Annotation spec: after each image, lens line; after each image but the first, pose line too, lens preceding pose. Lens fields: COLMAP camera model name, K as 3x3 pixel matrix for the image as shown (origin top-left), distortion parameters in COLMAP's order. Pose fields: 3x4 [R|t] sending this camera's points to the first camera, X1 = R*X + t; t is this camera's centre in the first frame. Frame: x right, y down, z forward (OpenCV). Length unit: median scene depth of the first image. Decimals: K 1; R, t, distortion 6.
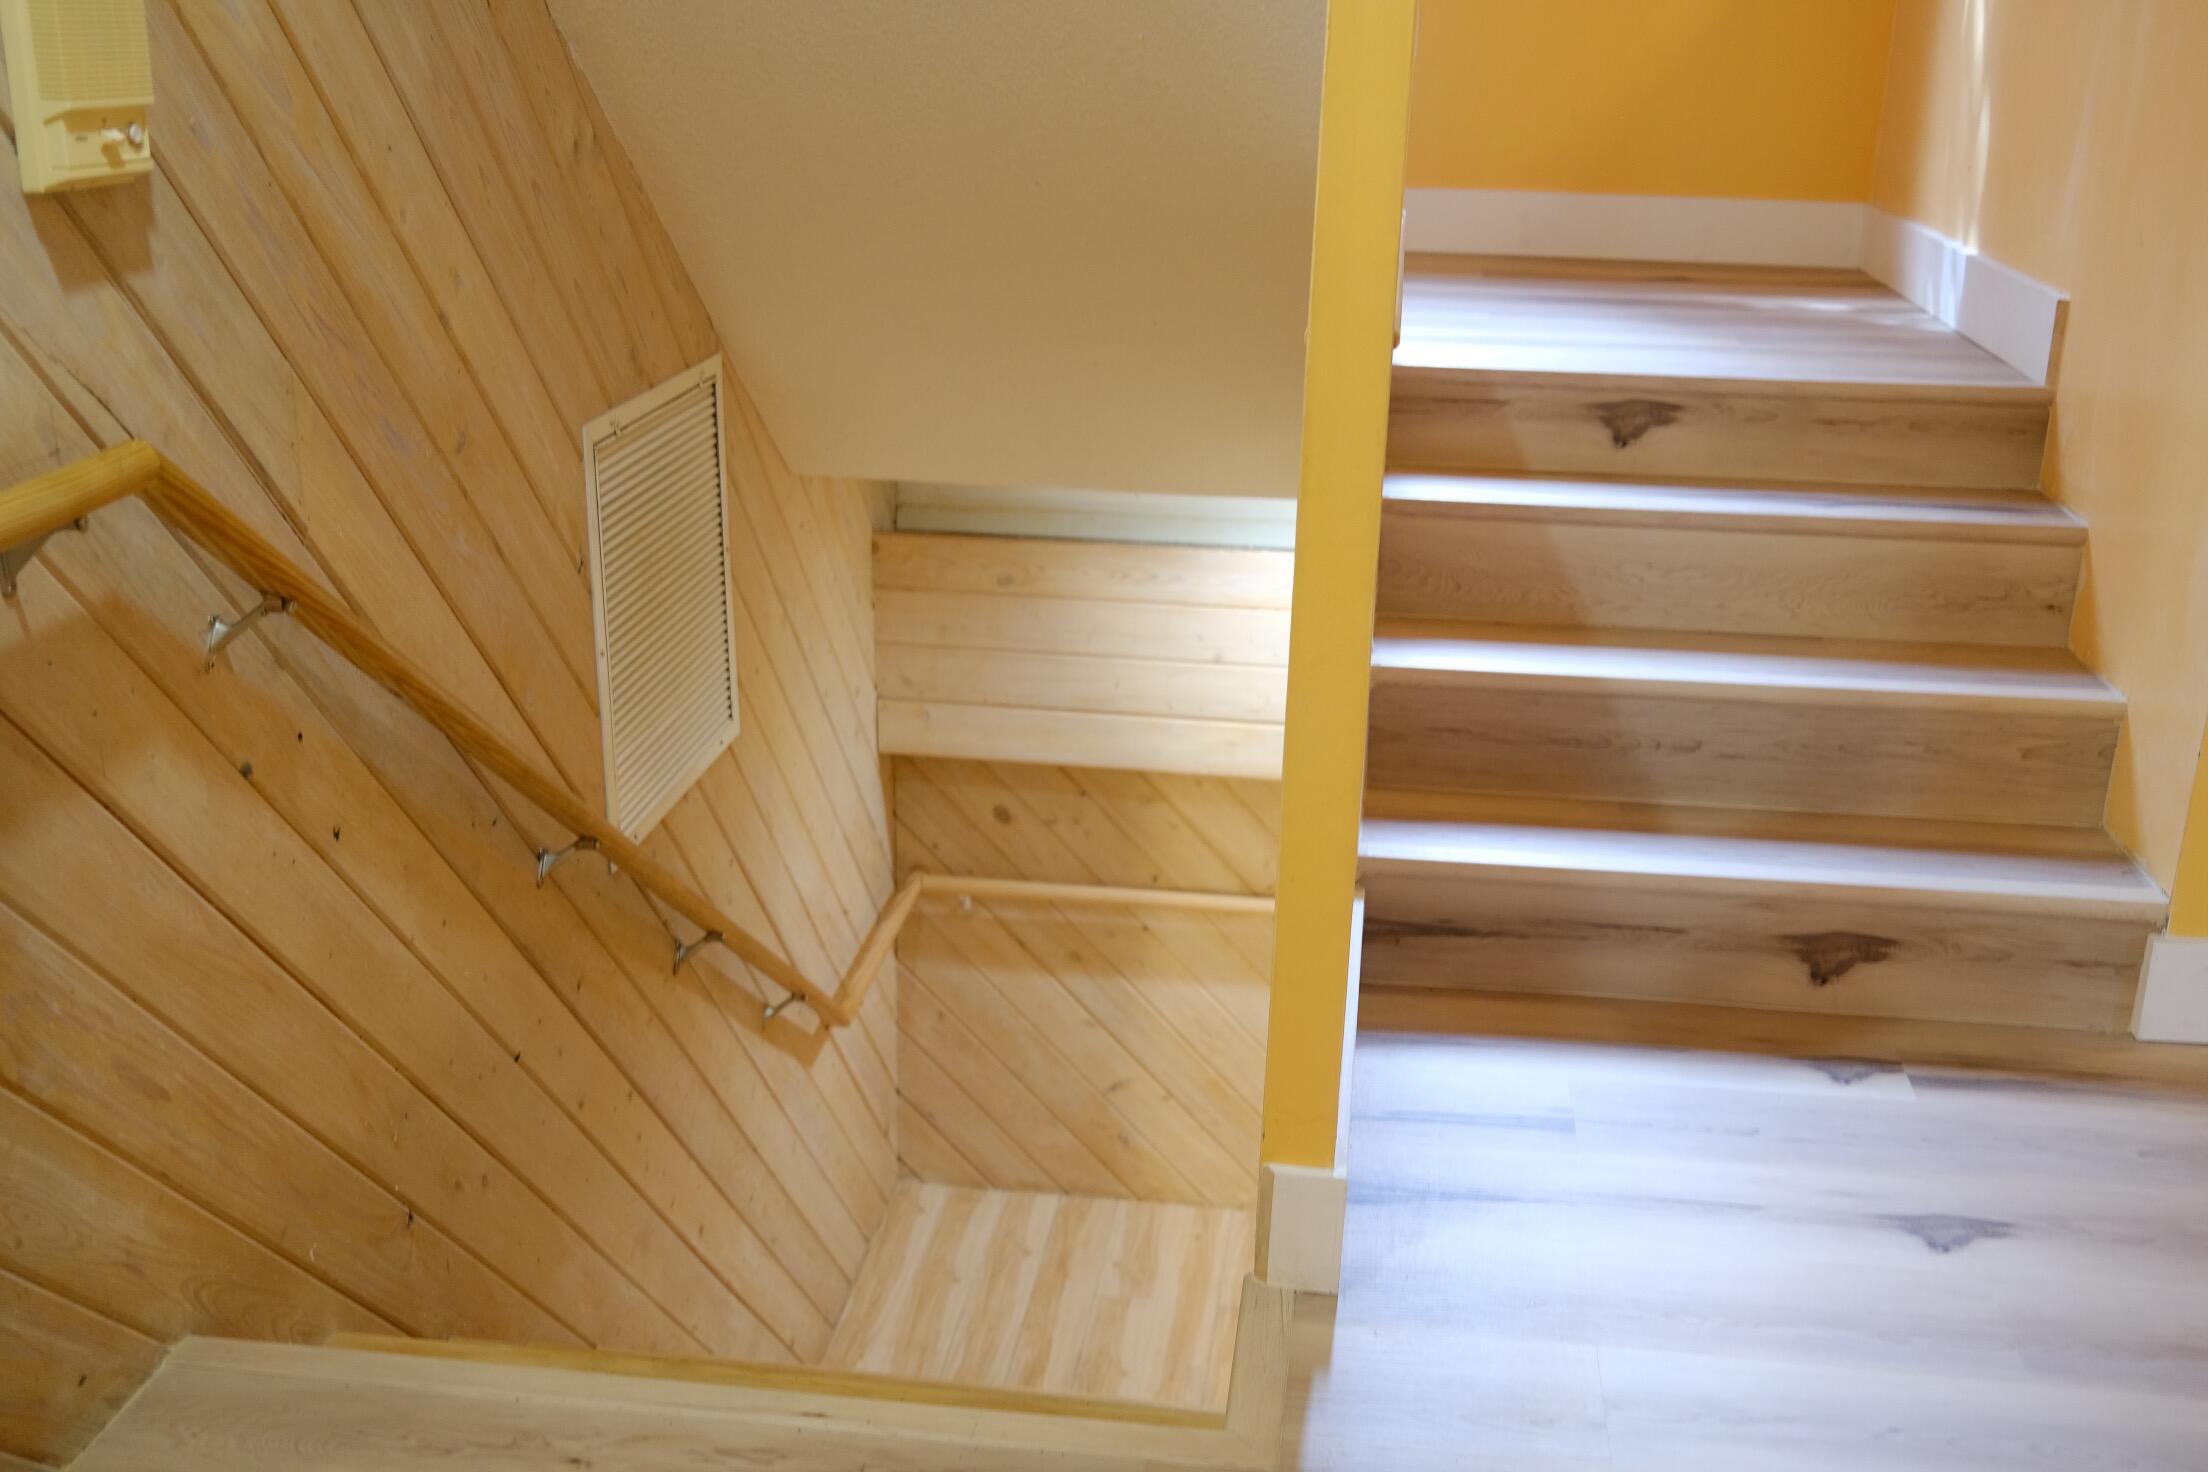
lens RADIAL K [[2234.8, 0, 1104.0], [0, 2234.8, 736.0], [0, 0, 1]] dist [-0.056118, 0.131134]
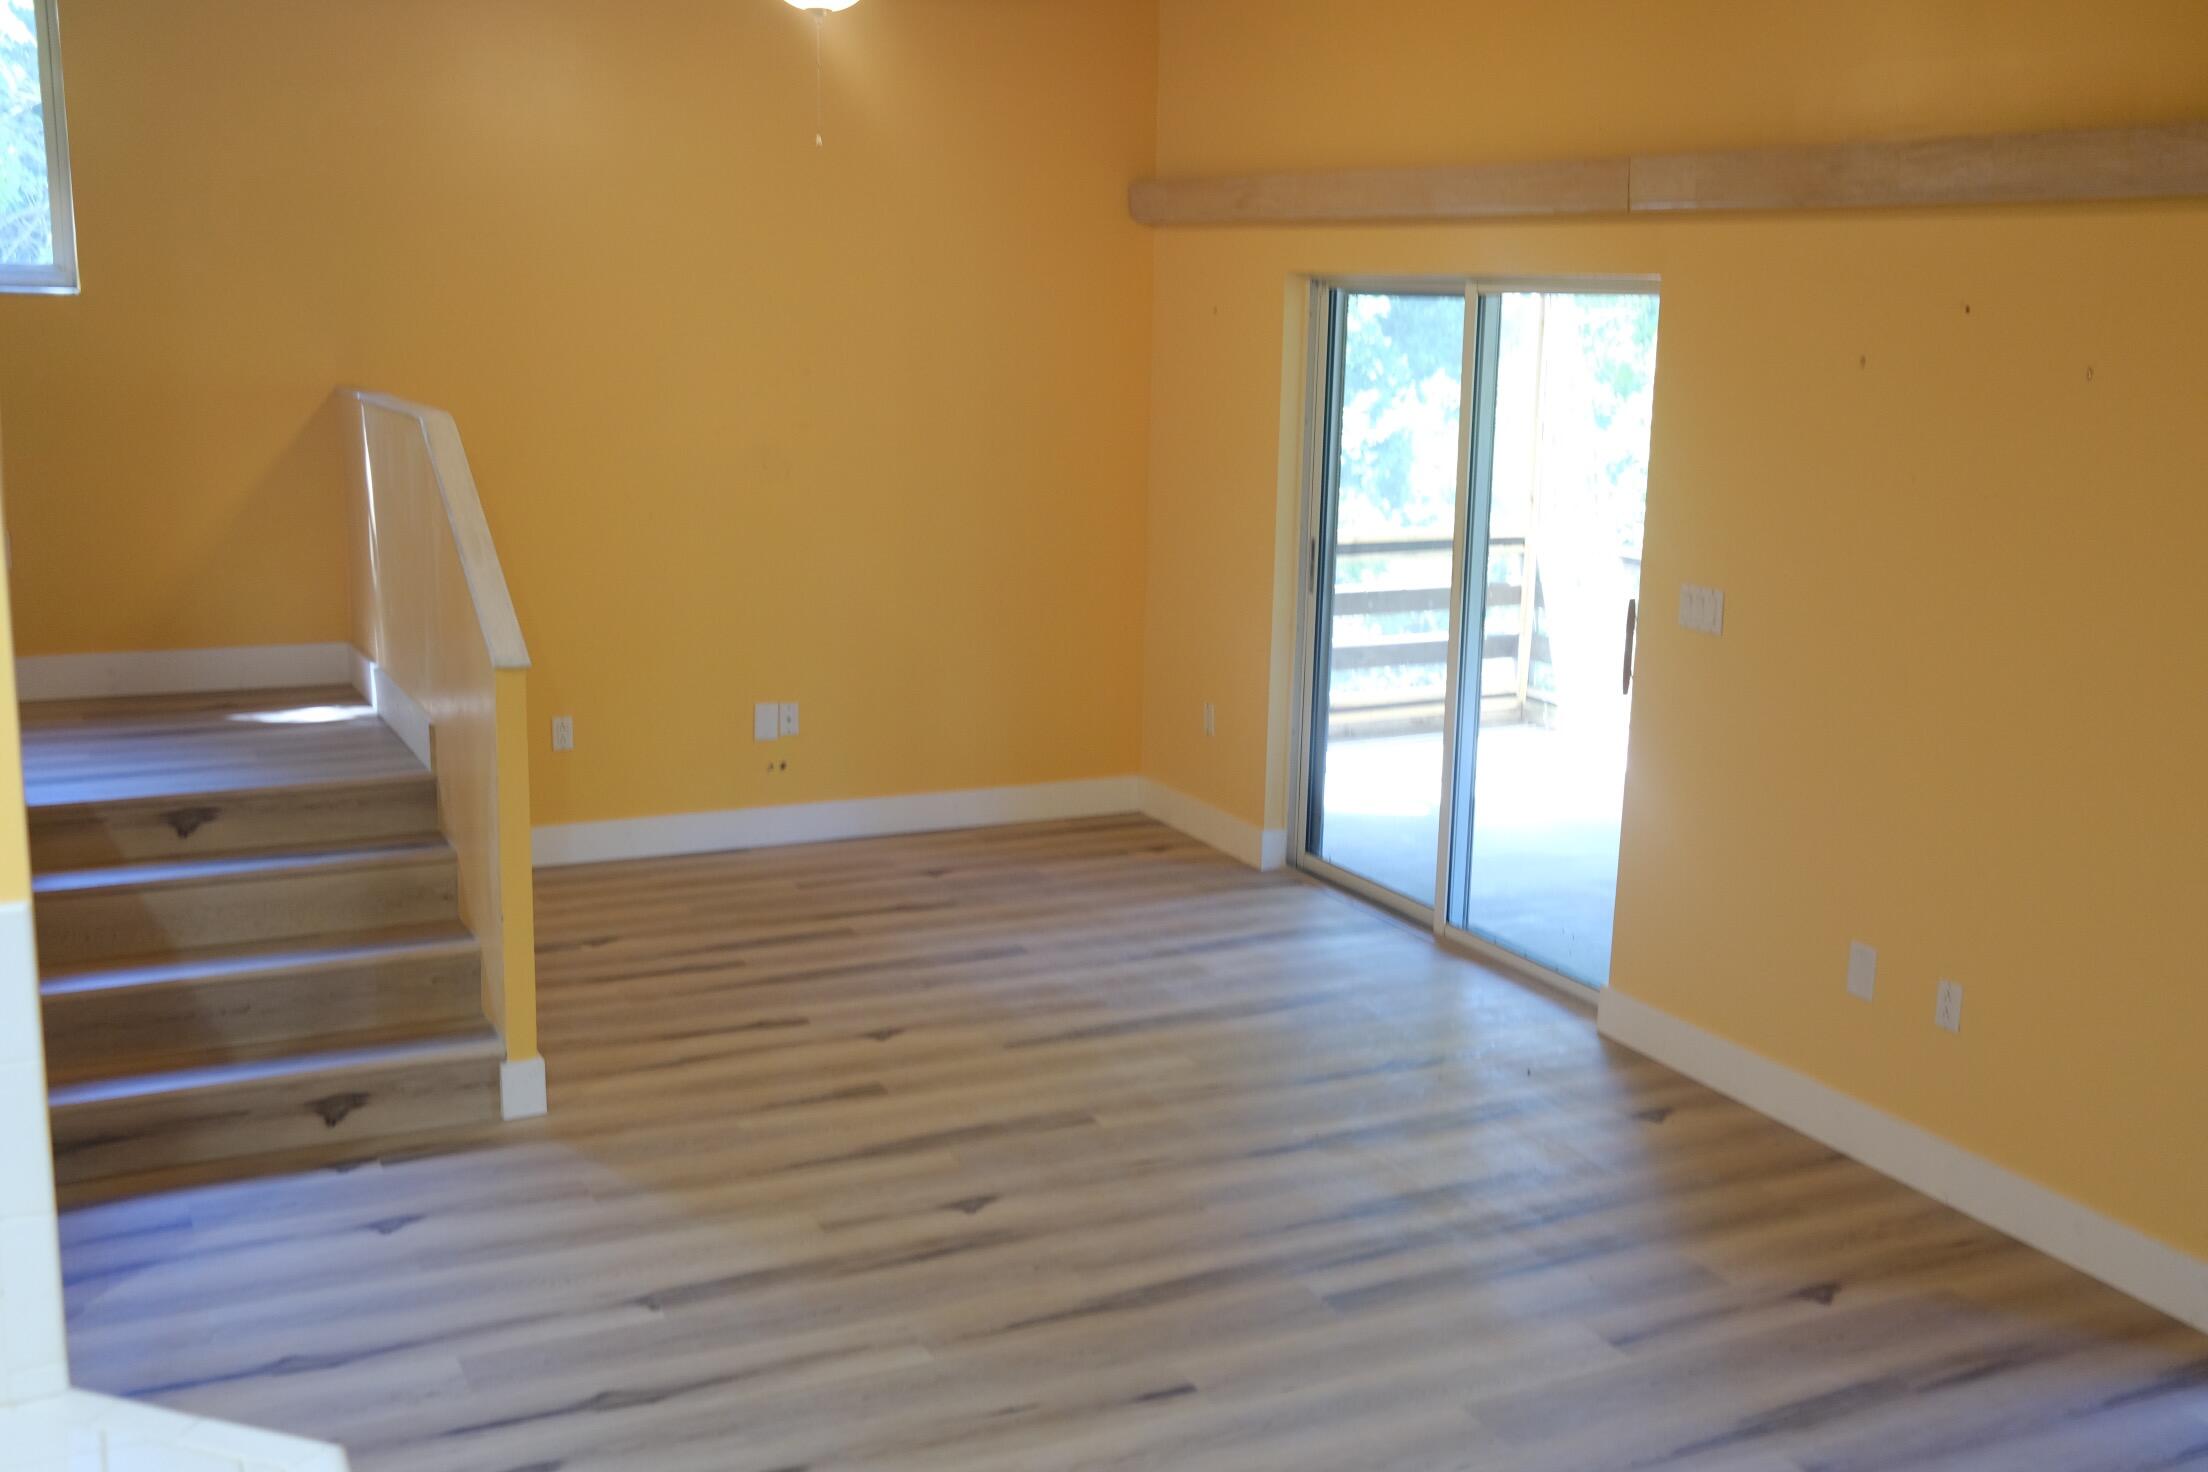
lens RADIAL K [[2234.8, 0, 1104.0], [0, 2234.8, 736.0], [0, 0, 1]] dist [-0.056118, 0.131134]
pose [[0.832724, -0.111057, 0.542436, -0.092740], [0.176951, 0.981680, -0.070662, 0.036393], [-0.524651, 0.154827, 0.837120, -0.826706]]
